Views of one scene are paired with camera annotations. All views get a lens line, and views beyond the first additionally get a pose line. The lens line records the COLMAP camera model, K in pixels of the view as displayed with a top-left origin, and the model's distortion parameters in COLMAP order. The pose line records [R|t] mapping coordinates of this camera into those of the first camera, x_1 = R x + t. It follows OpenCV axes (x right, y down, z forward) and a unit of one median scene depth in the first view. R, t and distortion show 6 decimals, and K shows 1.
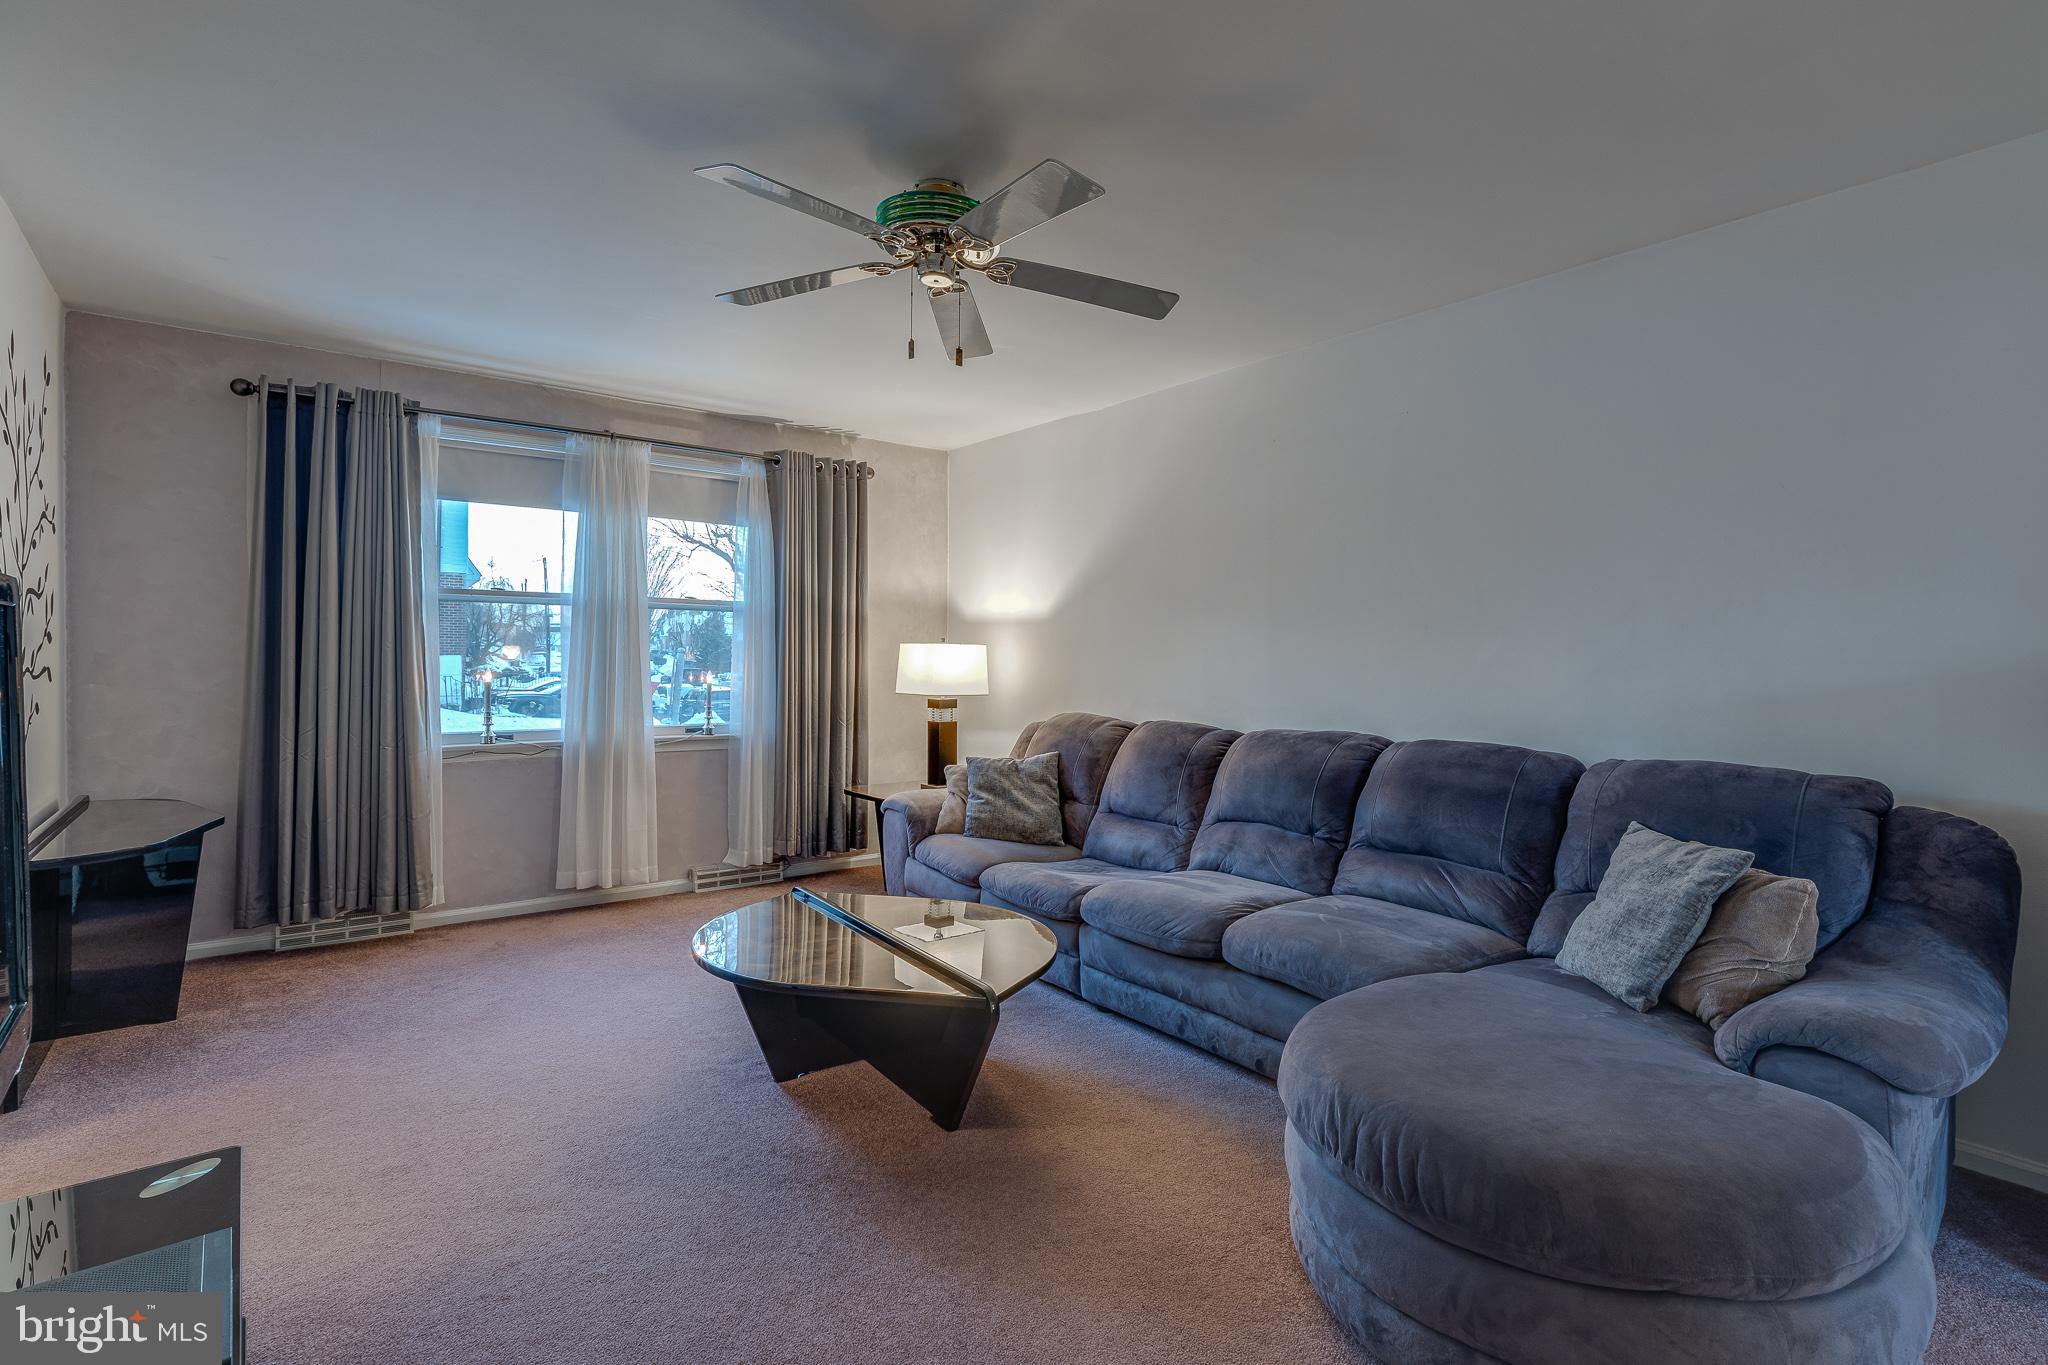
lens RADIAL K [[1048.4, 0, 1028.6], [0, 1048.4, 642.4], [0, 0, 1]] dist [-0.000248, 0.000299]
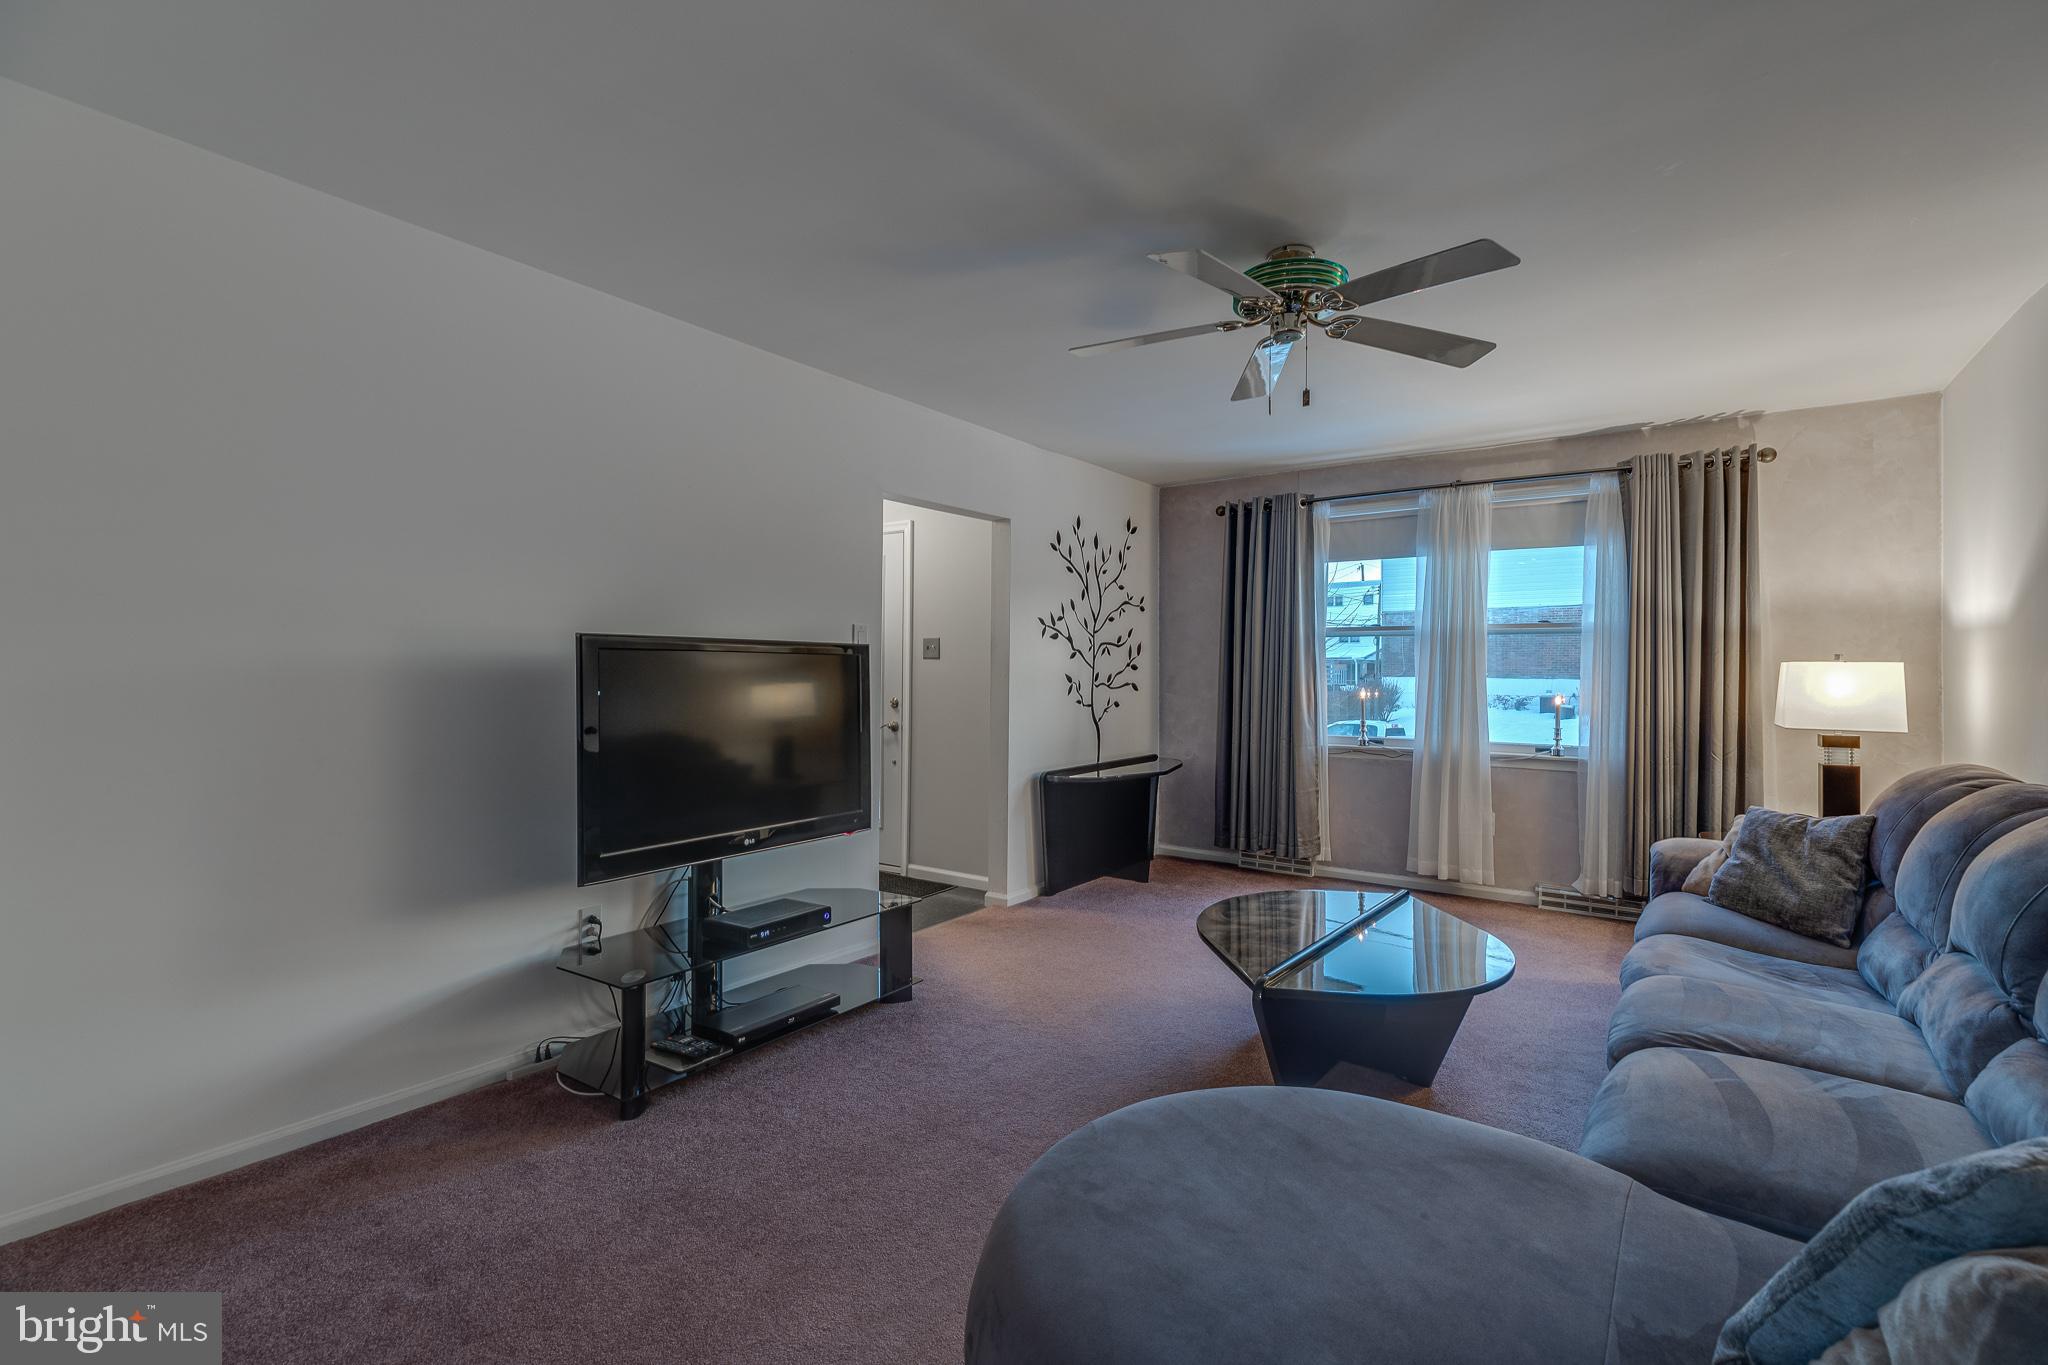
lens RADIAL K [[943.4, 0, 1012.5], [0, 943.4, 644.7], [0, 0, 1]] dist [0.003098, 0.000018]
pose [[0.236545, -0.035475, -0.970973, 0.482384], [0.008004, 0.999370, -0.034563, 0.008704], [0.971587, 0.000404, 0.236680, 0.286499]]
